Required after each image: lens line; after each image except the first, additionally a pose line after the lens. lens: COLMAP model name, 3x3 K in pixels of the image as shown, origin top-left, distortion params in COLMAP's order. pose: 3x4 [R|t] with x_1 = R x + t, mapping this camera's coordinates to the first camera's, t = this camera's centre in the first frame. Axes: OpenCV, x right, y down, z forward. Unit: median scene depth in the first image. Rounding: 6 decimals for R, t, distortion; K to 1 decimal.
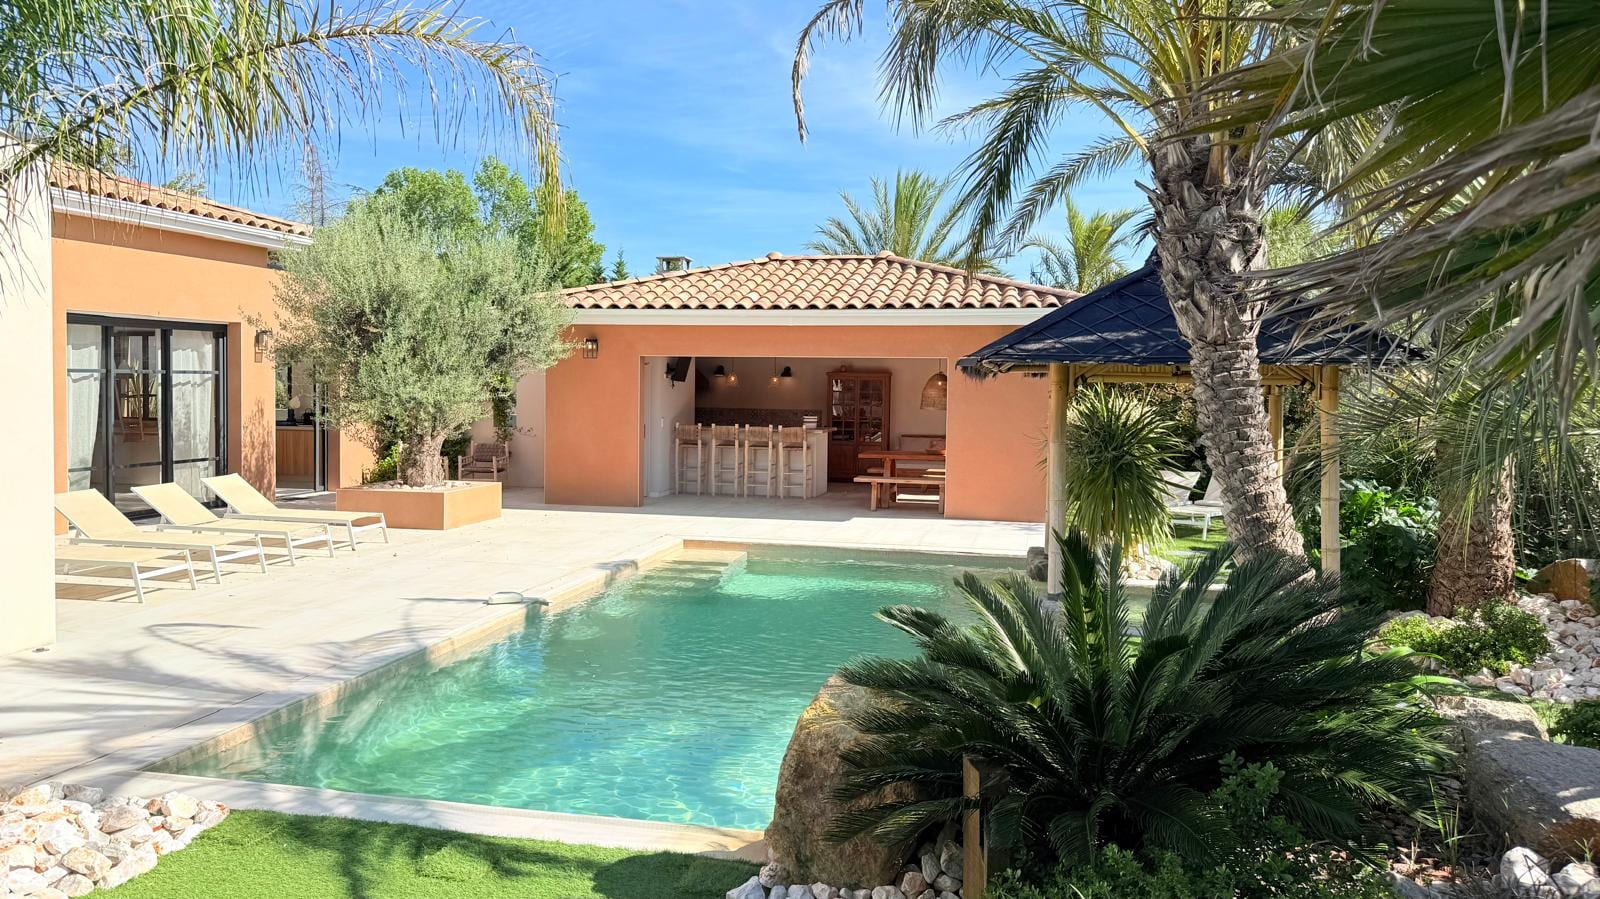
lens RADIAL K [[1092.1, 0, 800.0], [0, 1092.1, 449.5], [0, 0, 1]] dist [0.145096, -0.167747]
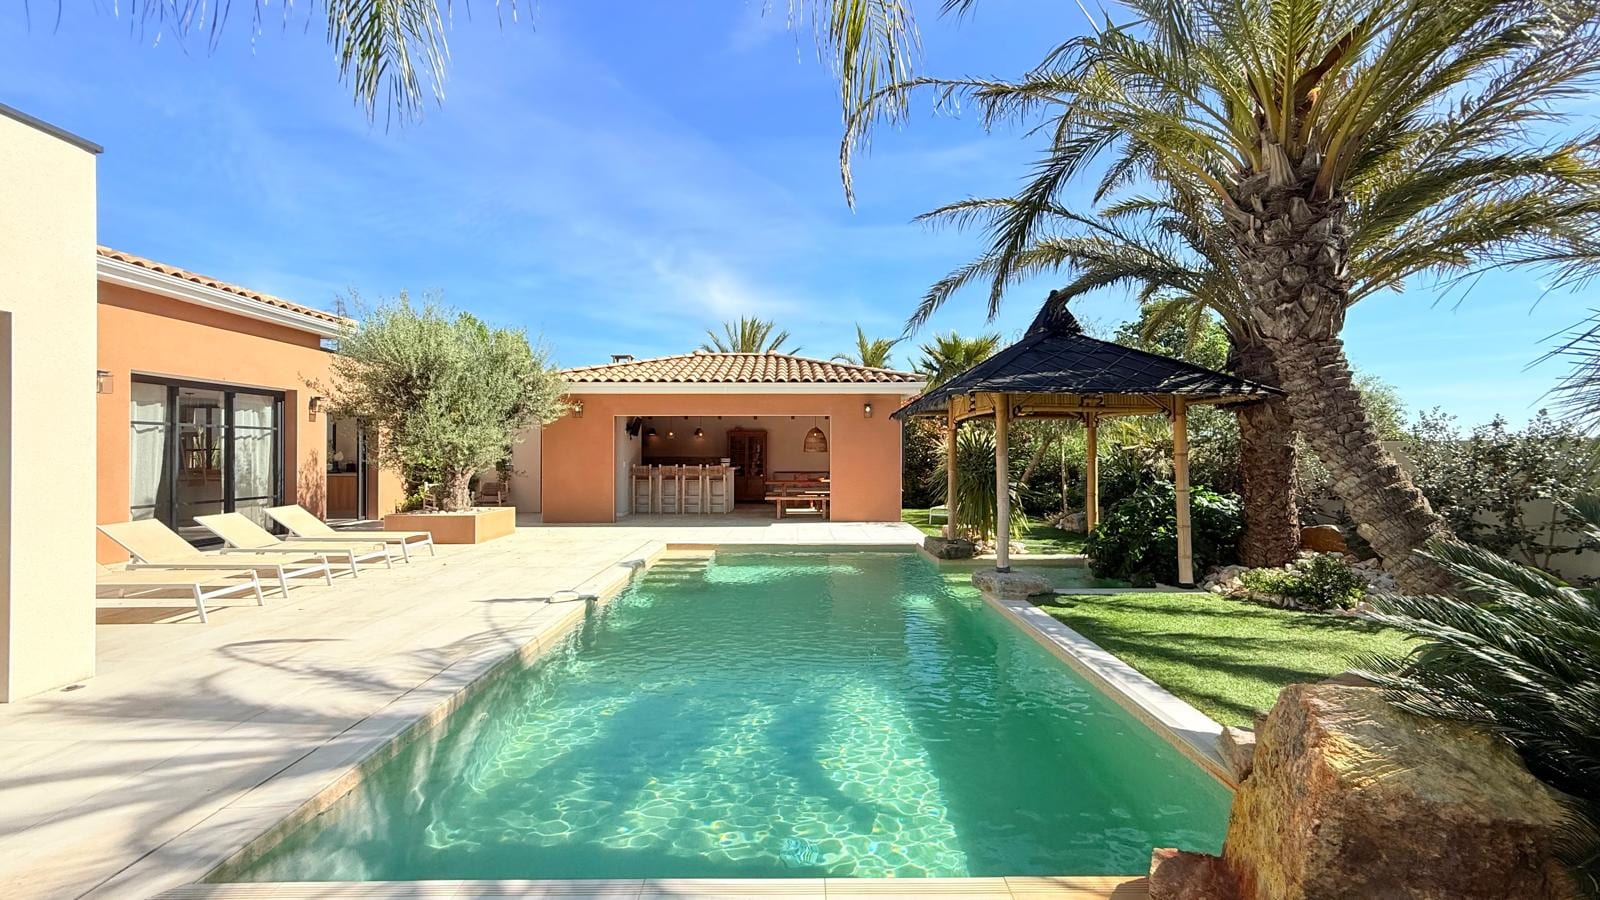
lens RADIAL K [[632.9, 0, 800.0], [0, 632.9, 450.0], [0, 0, 1]] dist [0.020800, -0.000042]
pose [[0.975348, -0.012217, 0.220336, -0.110585], [0.025981, 0.997880, -0.059678, 0.016485], [-0.219140, 0.063931, 0.973597, 0.178549]]
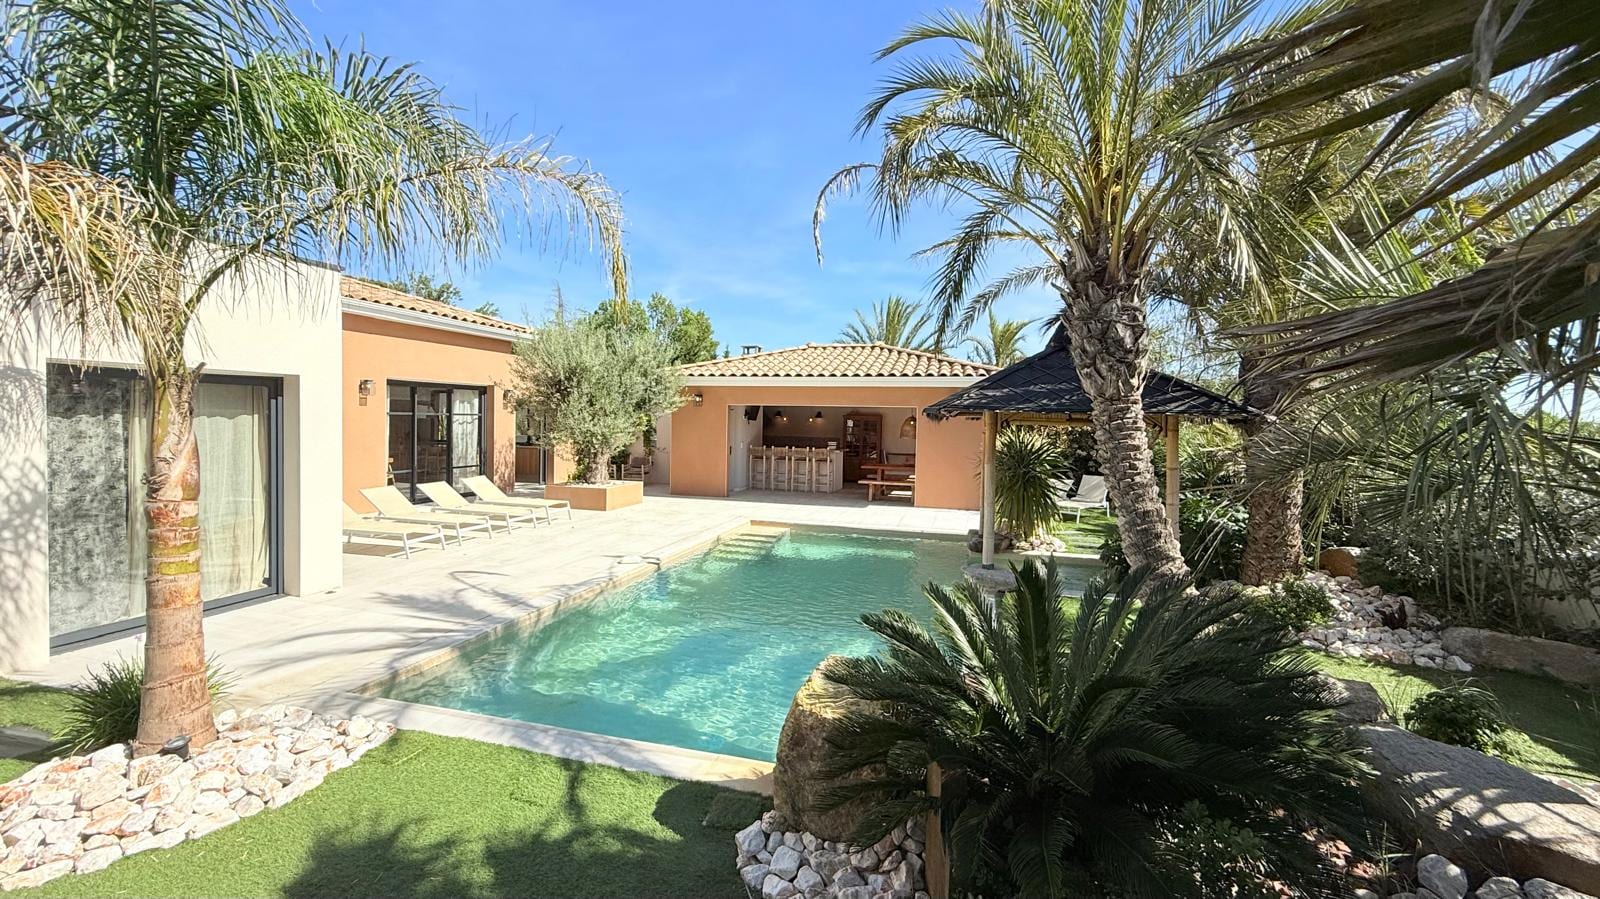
lens RADIAL K [[632.9, 0, 800.0], [0, 632.9, 449.5], [0, 0, 1]] dist [0.020800, -0.000042]
pose [[0.998779, 0.007888, -0.048772, 0.010133], [-0.008636, 0.999848, -0.015157, -0.006774], [0.048645, 0.015560, 0.998695, 0.073317]]
